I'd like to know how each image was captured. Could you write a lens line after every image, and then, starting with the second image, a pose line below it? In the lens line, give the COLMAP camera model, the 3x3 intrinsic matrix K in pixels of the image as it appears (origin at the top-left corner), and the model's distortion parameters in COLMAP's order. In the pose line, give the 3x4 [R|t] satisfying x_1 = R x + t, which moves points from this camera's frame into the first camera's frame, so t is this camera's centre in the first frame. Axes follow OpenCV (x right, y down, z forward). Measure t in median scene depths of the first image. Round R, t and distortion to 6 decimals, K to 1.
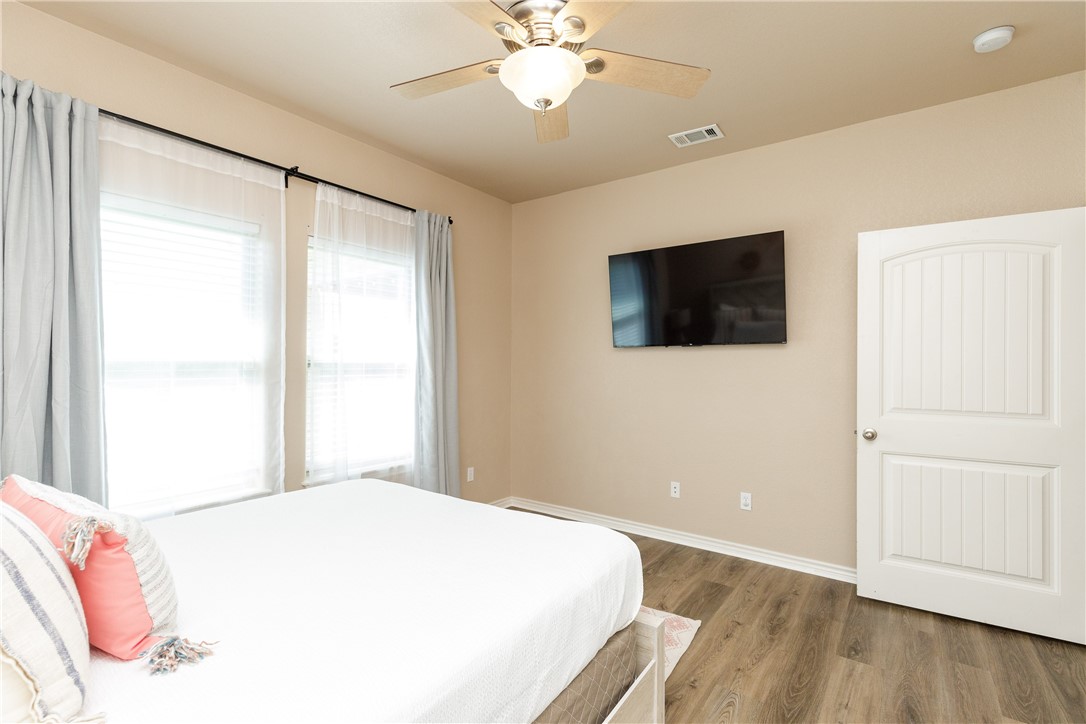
lens RADIAL K [[496.8, 0, 546.2], [0, 496.8, 363.4], [0, 0, 1]] dist [0.001632, 0.000041]
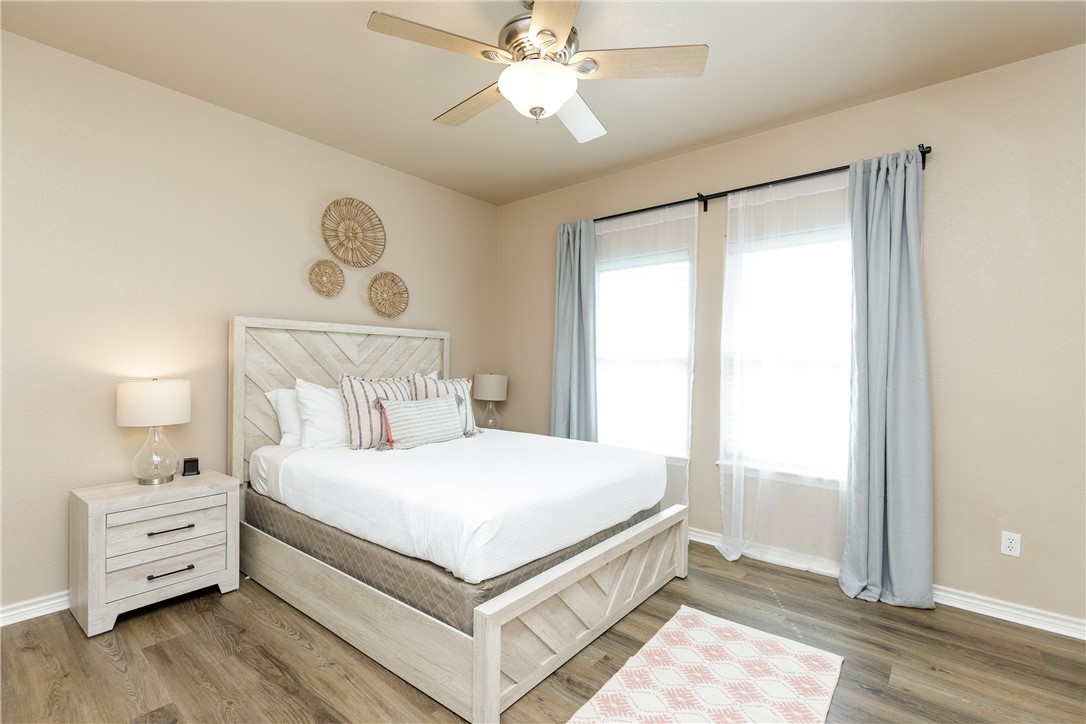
lens RADIAL K [[496.8, 0, 544.9], [0, 496.8, 361.1], [0, 0, 1]] dist [0.001632, 0.000041]
pose [[-0.069108, -0.002037, -0.997607, 0.709950], [-0.016669, 0.999861, -0.000887, 0.018316], [0.997470, 0.016568, -0.069133, 0.699944]]
